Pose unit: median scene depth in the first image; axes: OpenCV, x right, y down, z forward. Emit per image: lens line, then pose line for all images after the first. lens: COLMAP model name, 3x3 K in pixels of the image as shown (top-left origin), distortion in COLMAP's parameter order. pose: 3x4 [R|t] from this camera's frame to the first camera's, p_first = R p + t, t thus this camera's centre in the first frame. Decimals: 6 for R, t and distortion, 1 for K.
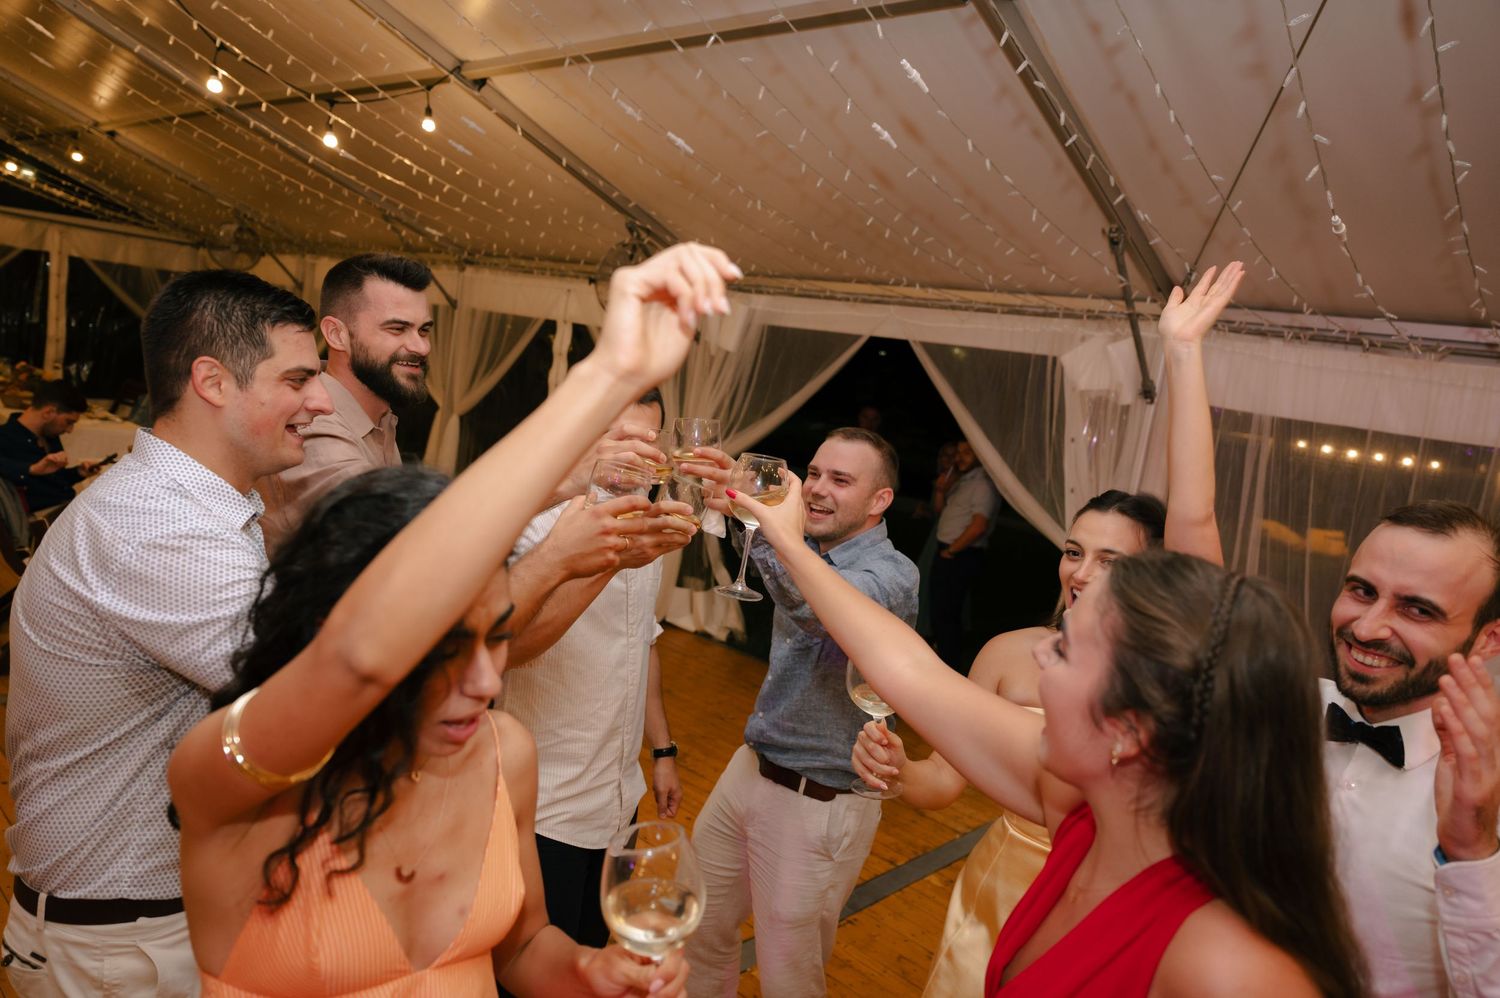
lens RADIAL K [[1020.6, 0, 748.6], [0, 1020.6, 467.7], [0, 0, 1]] dist [0.006314, -0.002969]
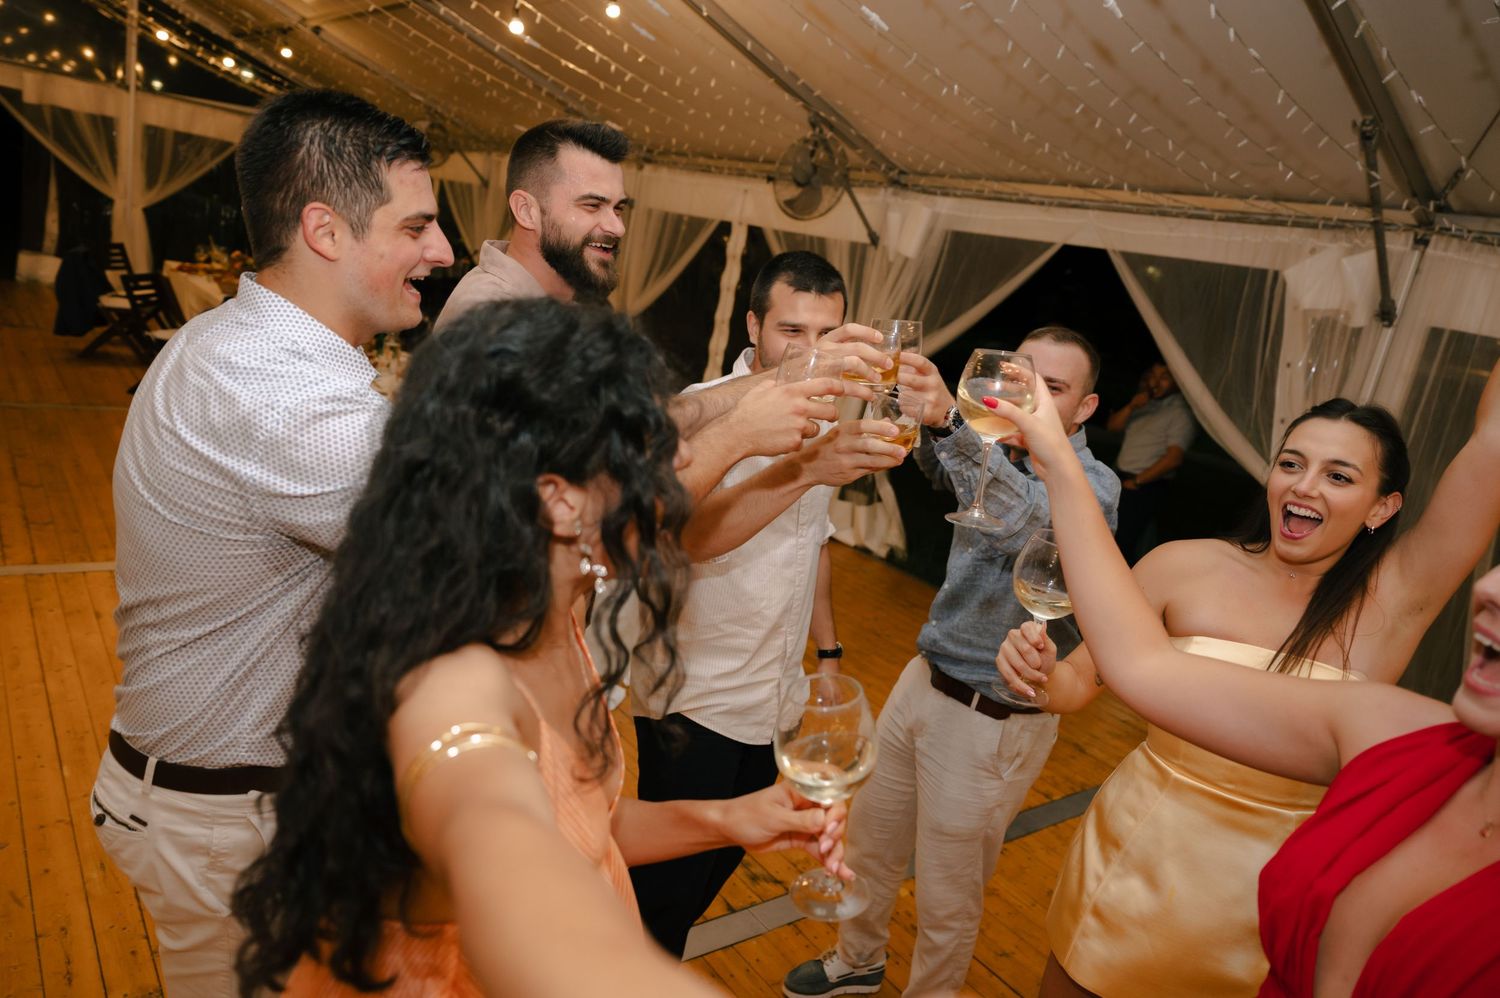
lens RADIAL K [[1020.6, 0, 739.0], [0, 1020.6, 502.7], [0, 0, 1]] dist [0.006314, -0.002969]
pose [[0.984444, 0.065115, -0.163188, -0.005816], [-0.045762, 0.991759, 0.119664, 0.007715], [0.169635, -0.110335, 0.979311, 0.017039]]
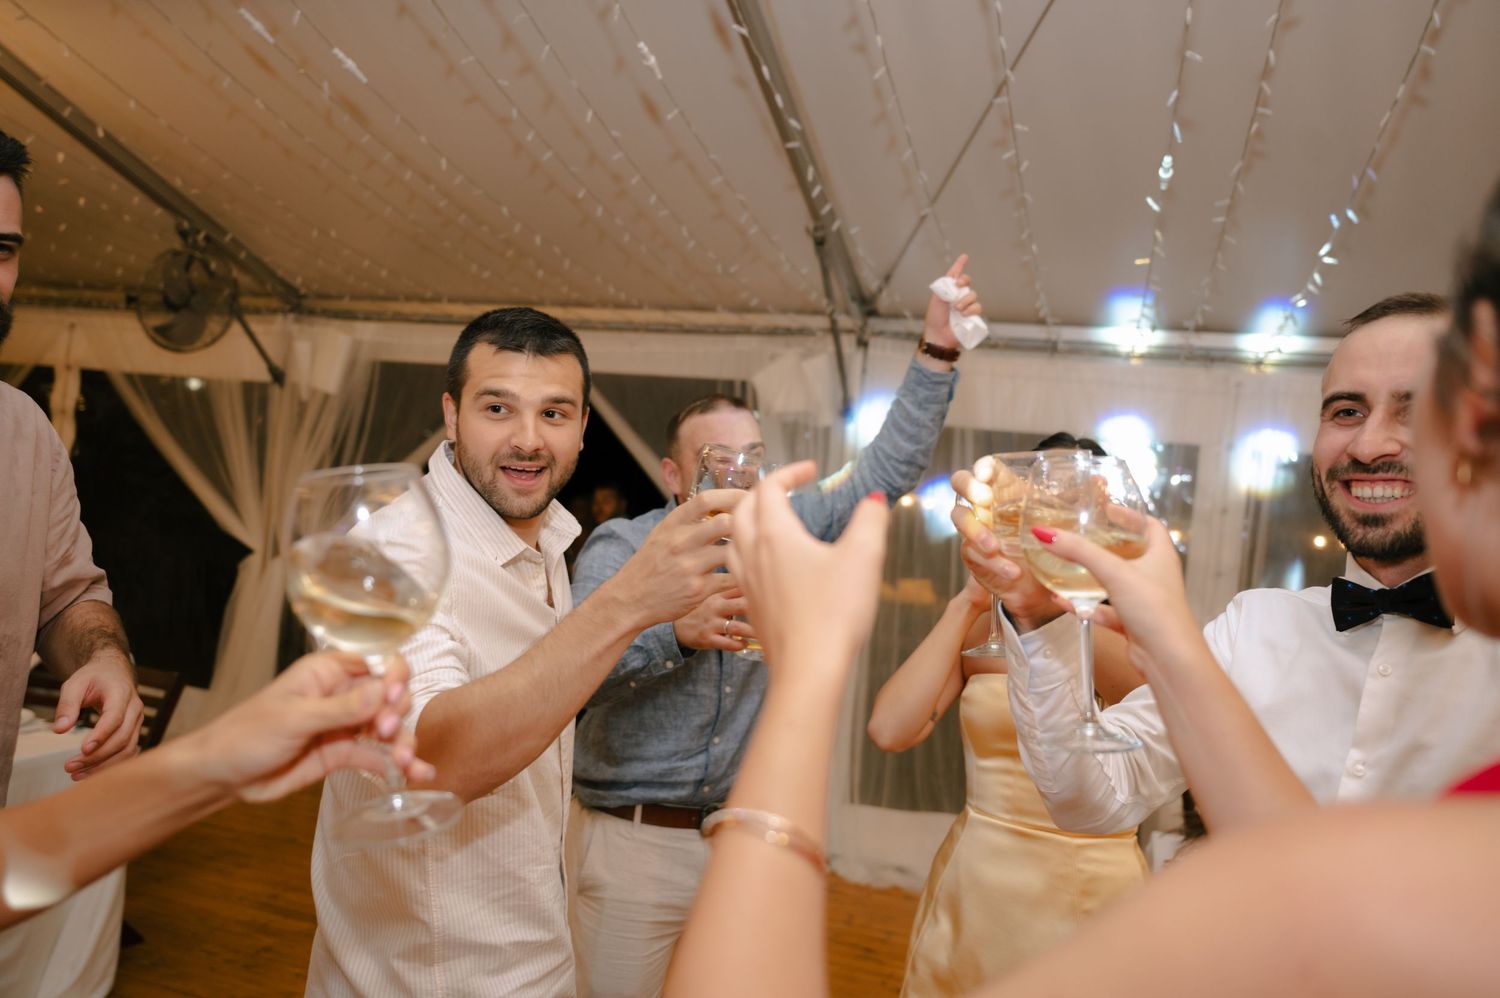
lens RADIAL K [[1132.8, 0, 765.9], [0, 1132.8, 493.7], [0, 0, 1]] dist [-0.003433, 0.023460]
pose [[0.910171, -0.061397, 0.409657, -0.098292], [0.085611, 0.995484, -0.041012, 0.035442], [-0.405289, 0.072399, 0.911317, 0.094311]]
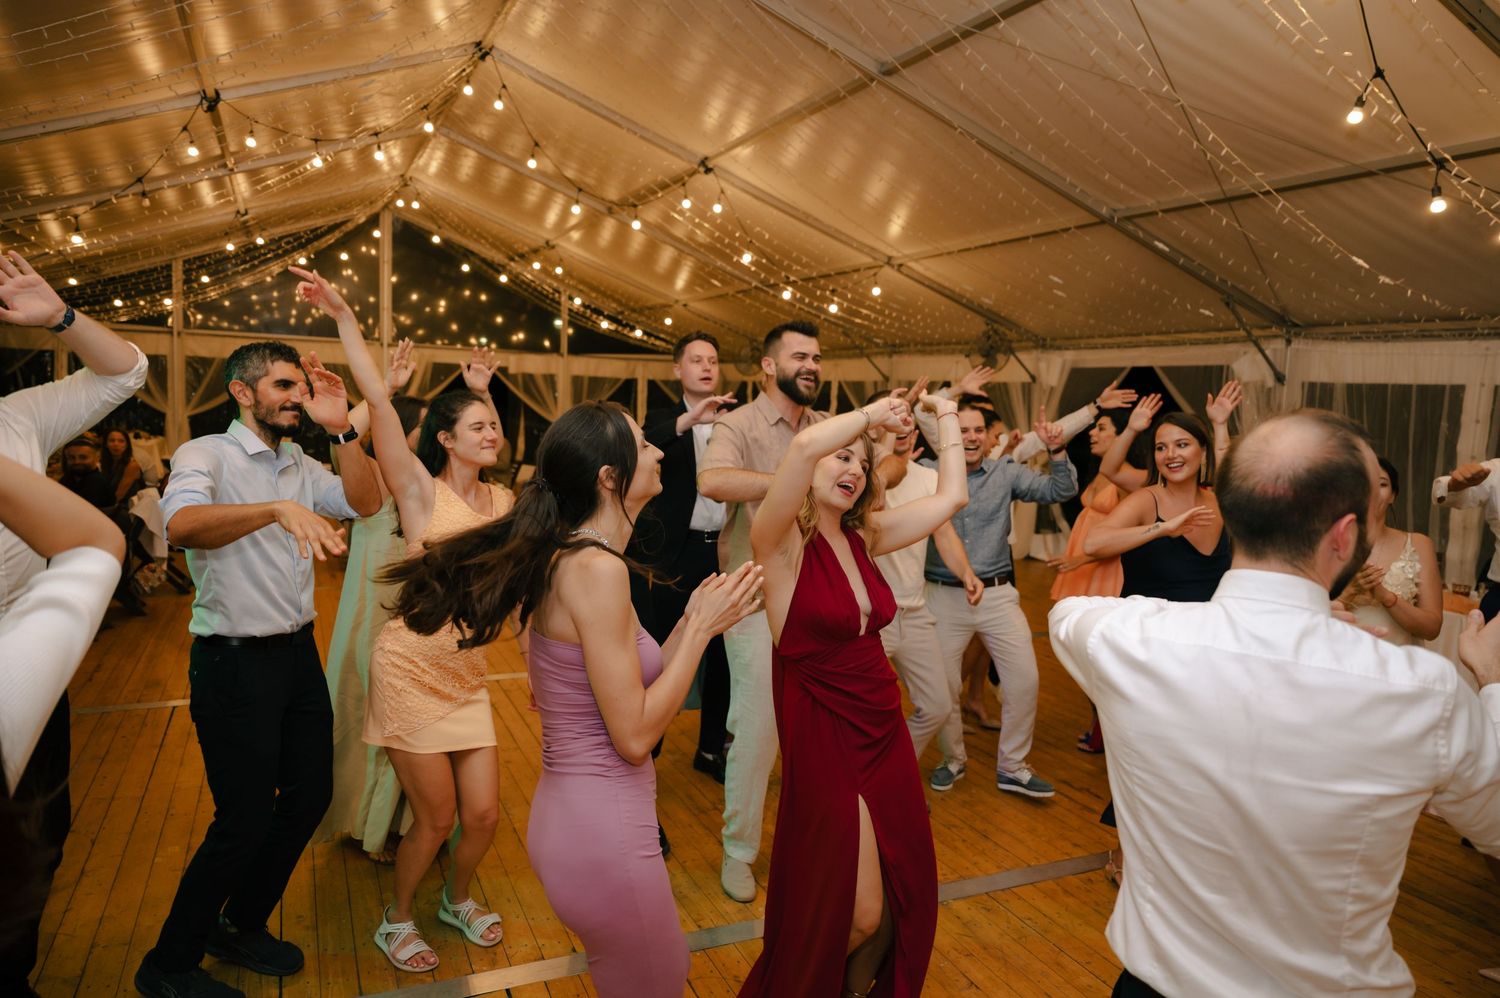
lens RADIAL K [[1020.6, 0, 748.2], [0, 1020.6, 505.6], [0, 0, 1]] dist [0.006314, -0.002969]
pose [[0.916871, -0.075832, -0.391914, 0.214394], [0.065467, 0.997062, -0.039765, 0.150634], [0.393778, 0.010802, 0.919142, -0.958030]]
